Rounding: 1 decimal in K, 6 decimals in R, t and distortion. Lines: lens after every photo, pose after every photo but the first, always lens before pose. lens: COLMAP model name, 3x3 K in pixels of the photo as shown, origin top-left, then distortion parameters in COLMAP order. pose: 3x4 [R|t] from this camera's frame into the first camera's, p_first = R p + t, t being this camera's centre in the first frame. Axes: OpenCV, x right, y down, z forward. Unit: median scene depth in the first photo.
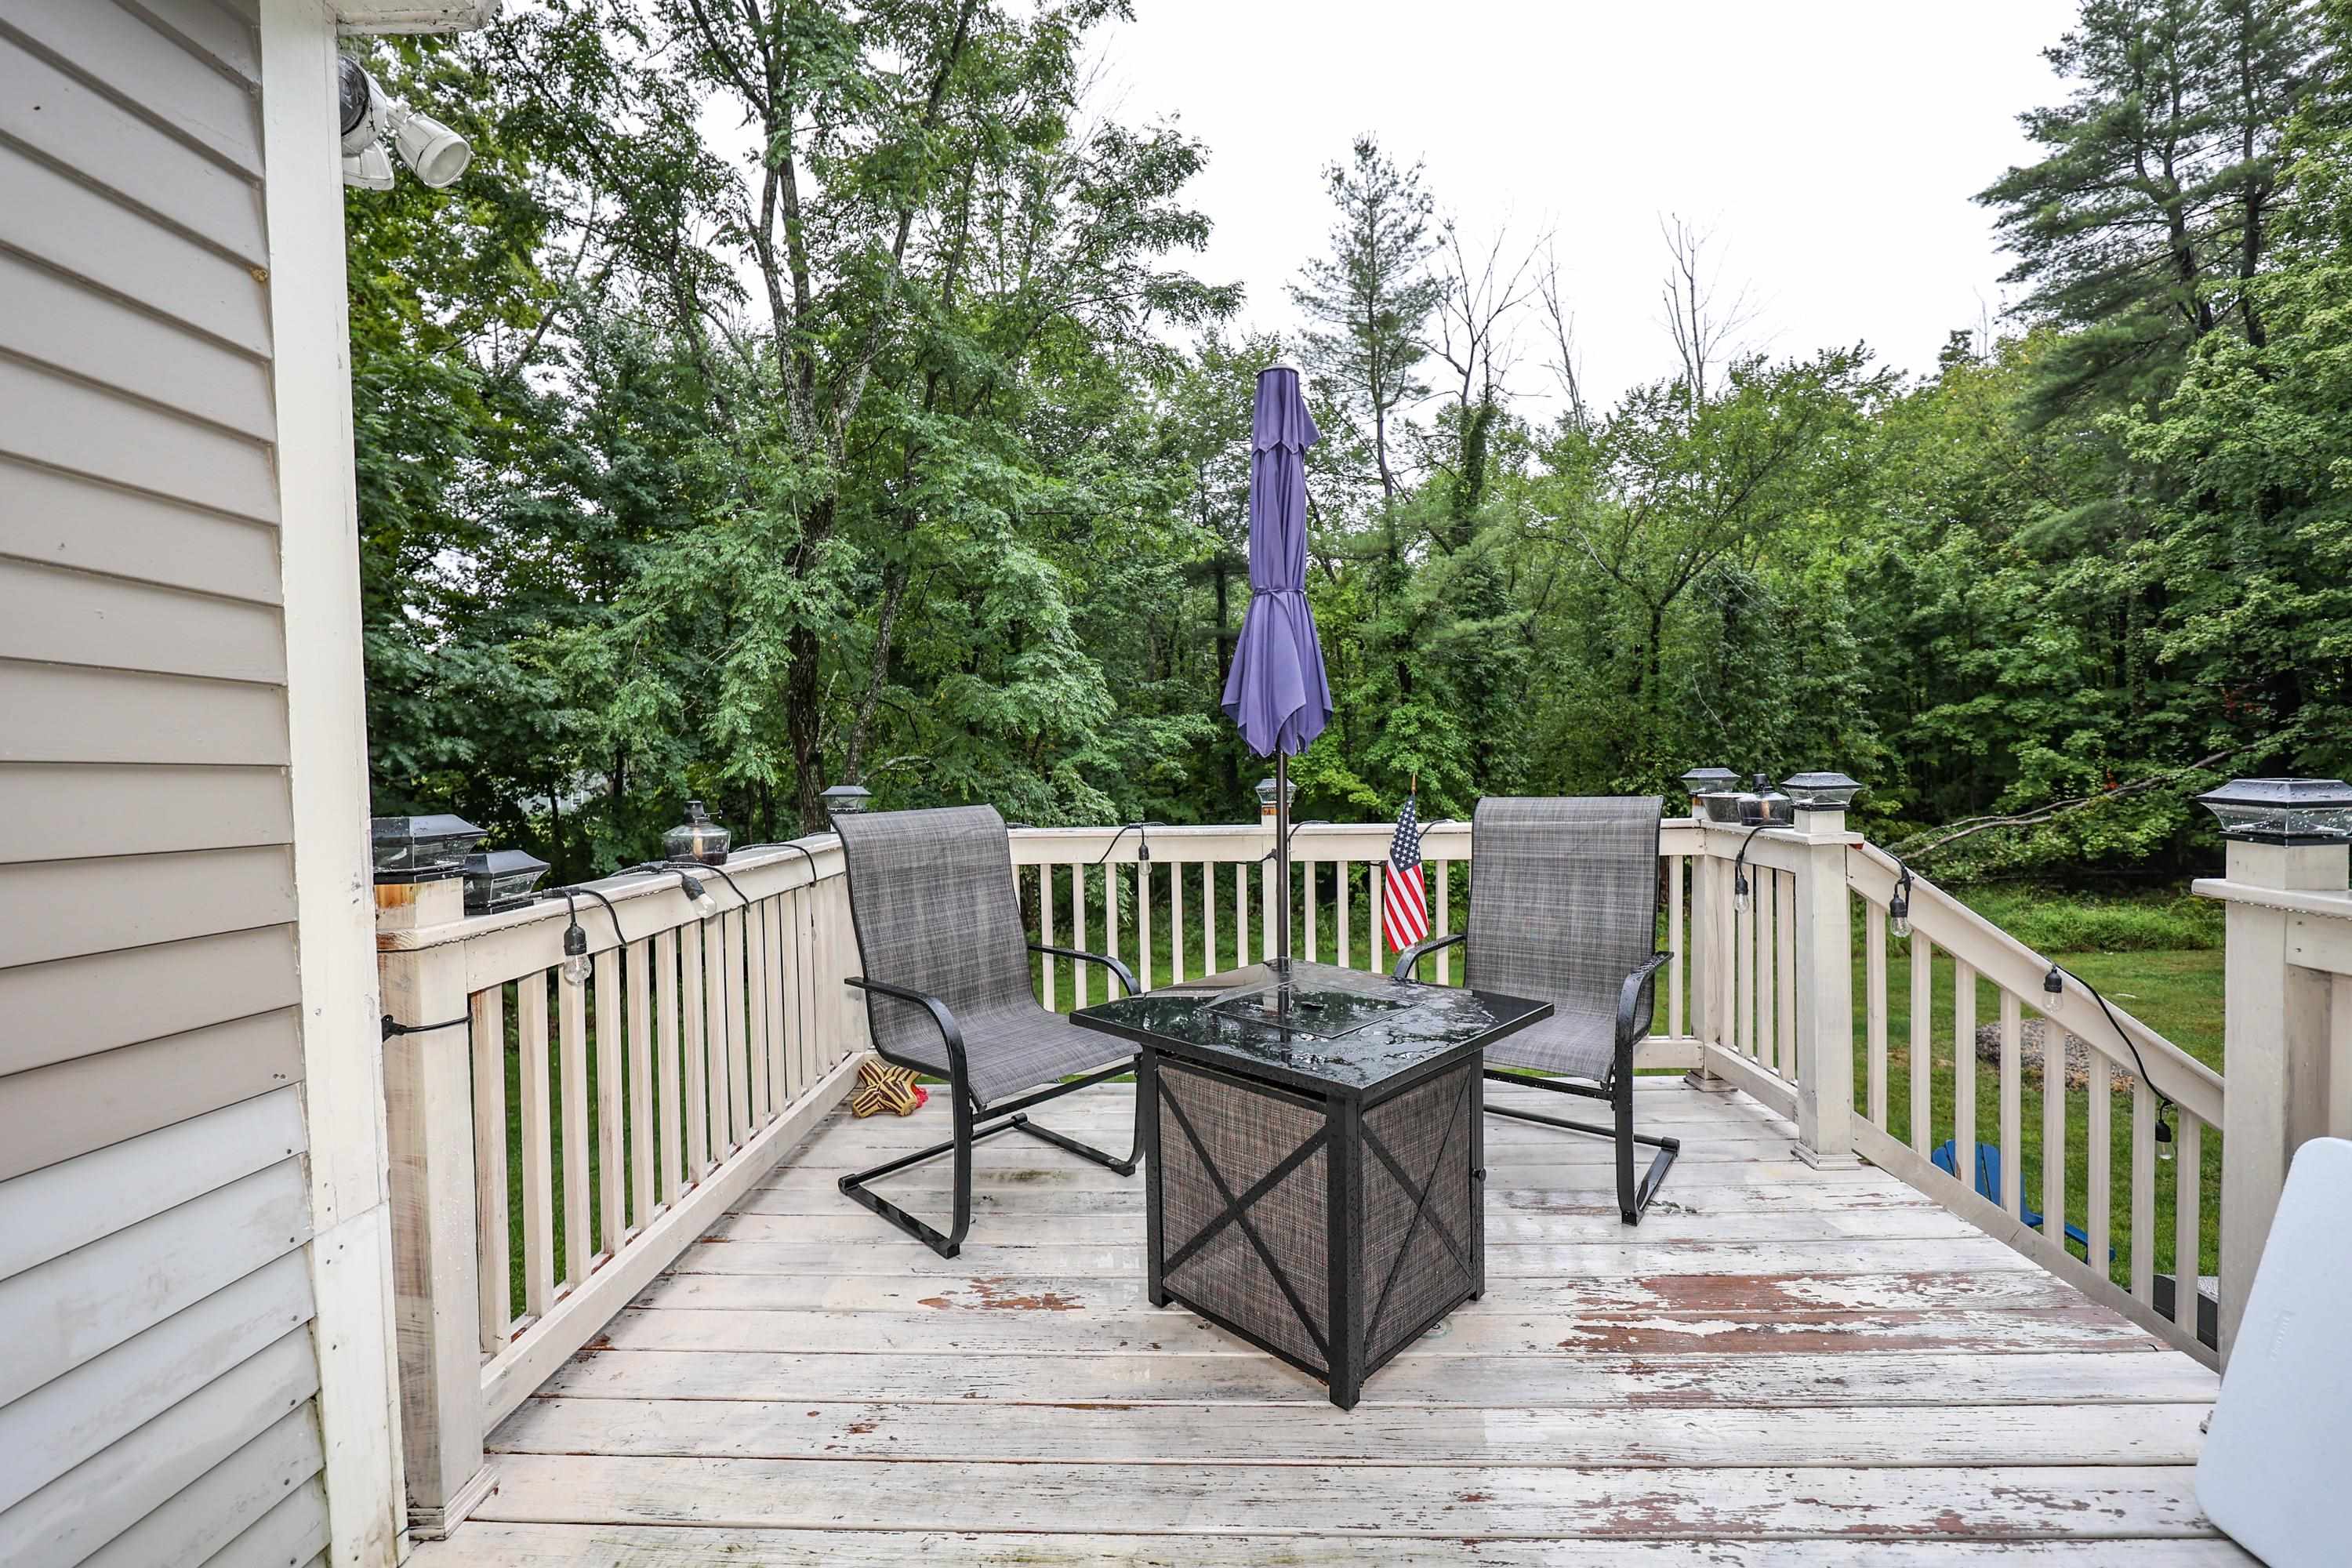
lens RADIAL K [[978.3, 0, 1184.4], [0, 978.3, 783.5], [0, 0, 1]] dist [-0.001291, 0.000483]
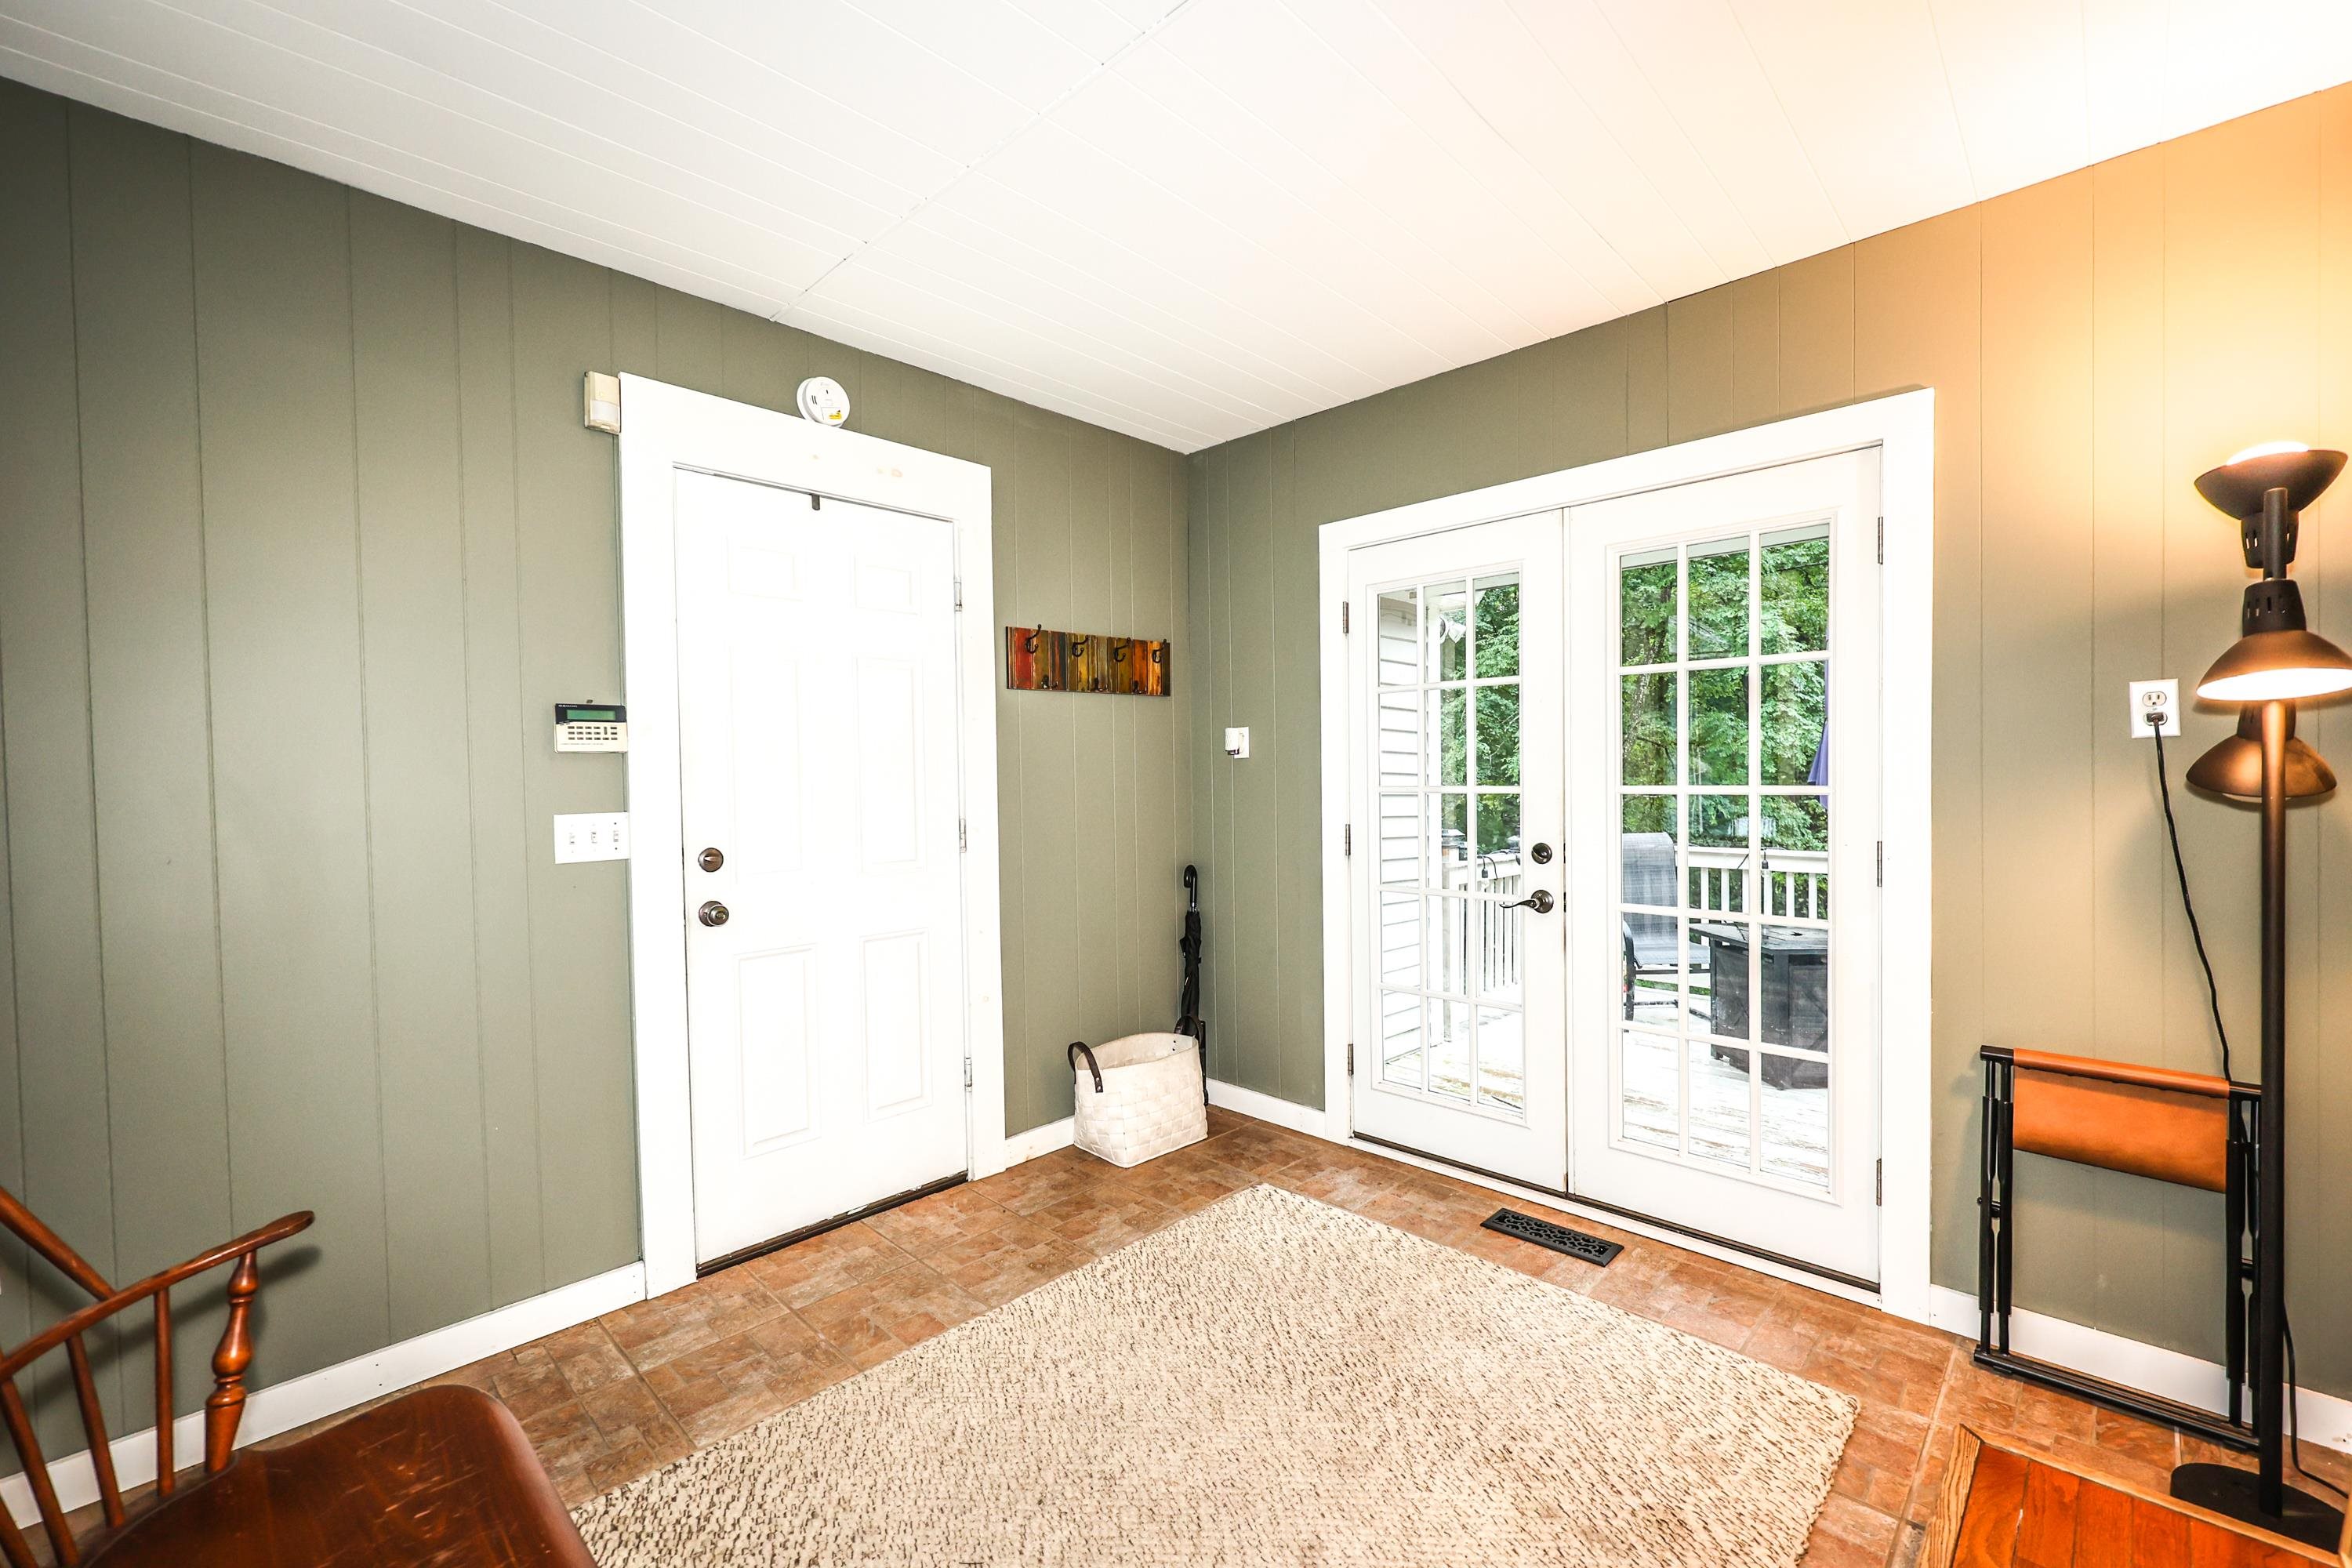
lens RADIAL K [[978.3, 0, 1171.2], [0, 978.3, 793.3], [0, 0, 1]] dist [-0.001291, 0.000483]
pose [[0.721818, 0.022700, -0.691710, 0.385951], [-0.024537, 0.999673, 0.007202, -0.041613], [0.691648, 0.011774, 0.722139, -0.945046]]
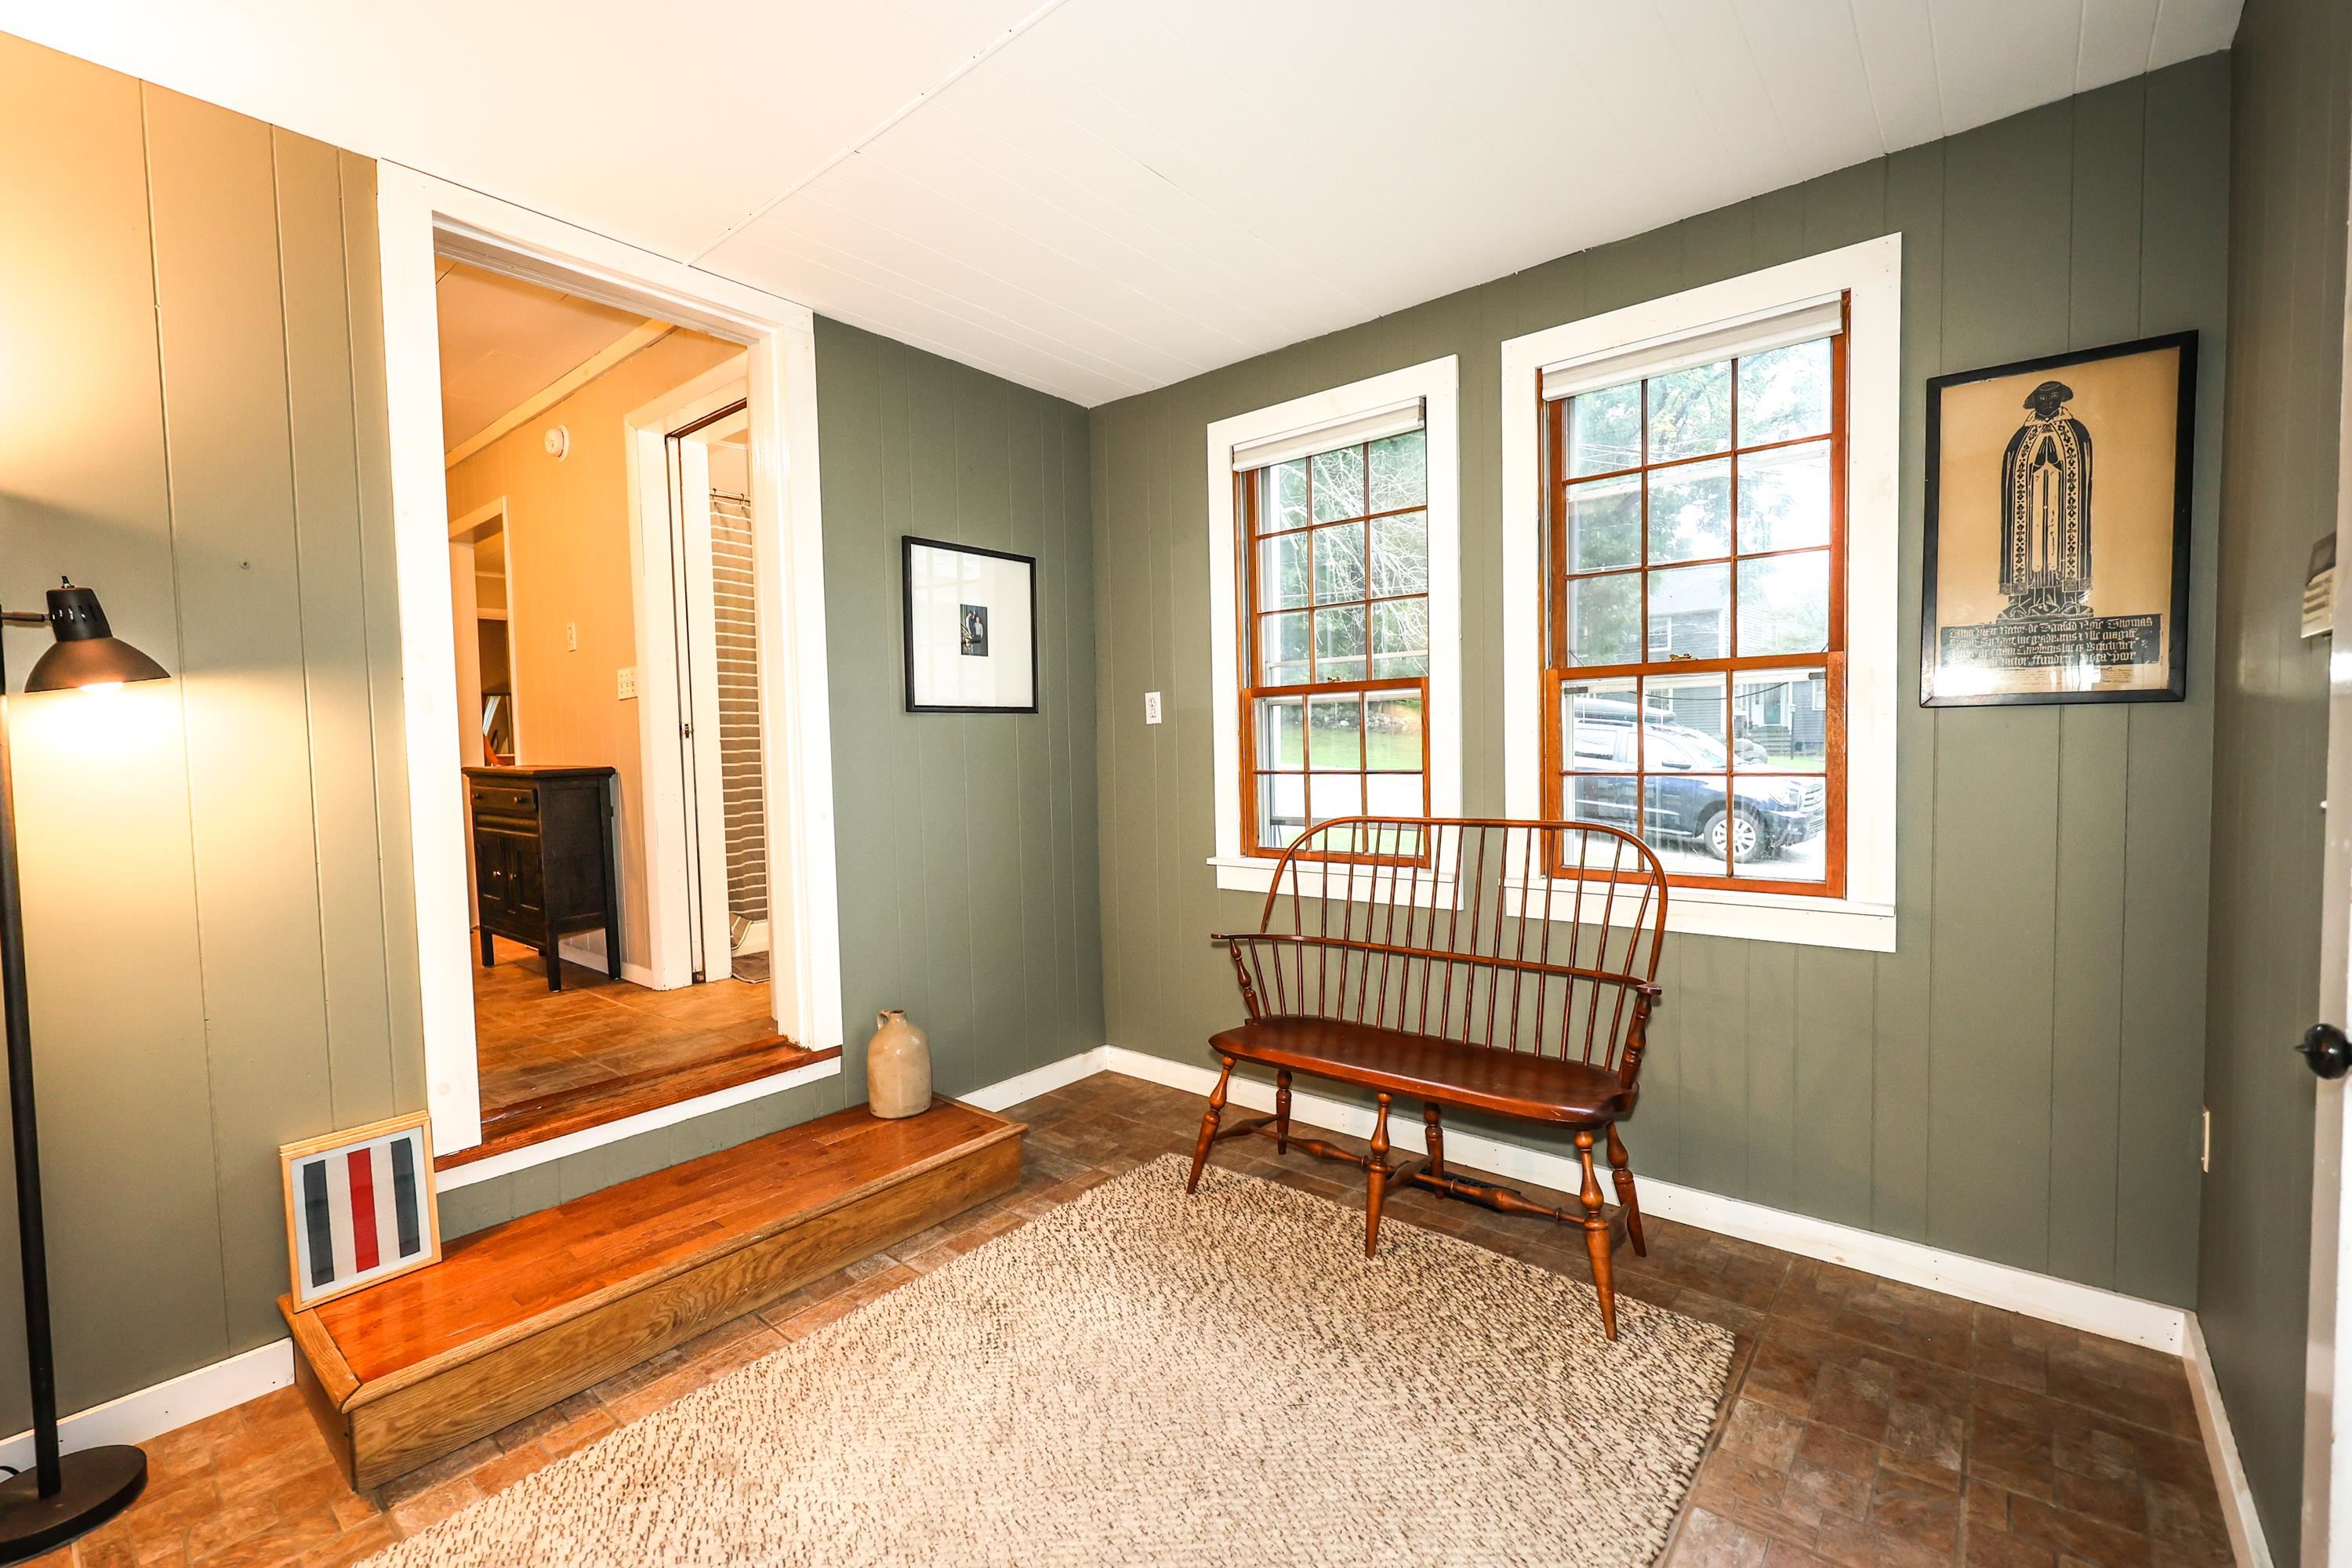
lens RADIAL K [[978.3, 0, 1188.9], [0, 978.3, 780.1], [0, 0, 1]] dist [-0.001291, 0.000483]
pose [[-0.781167, 0.004819, 0.624303, -0.305046], [0.052483, 0.996938, 0.057974, -0.052696], [-0.622112, 0.078053, -0.779028, -0.218302]]
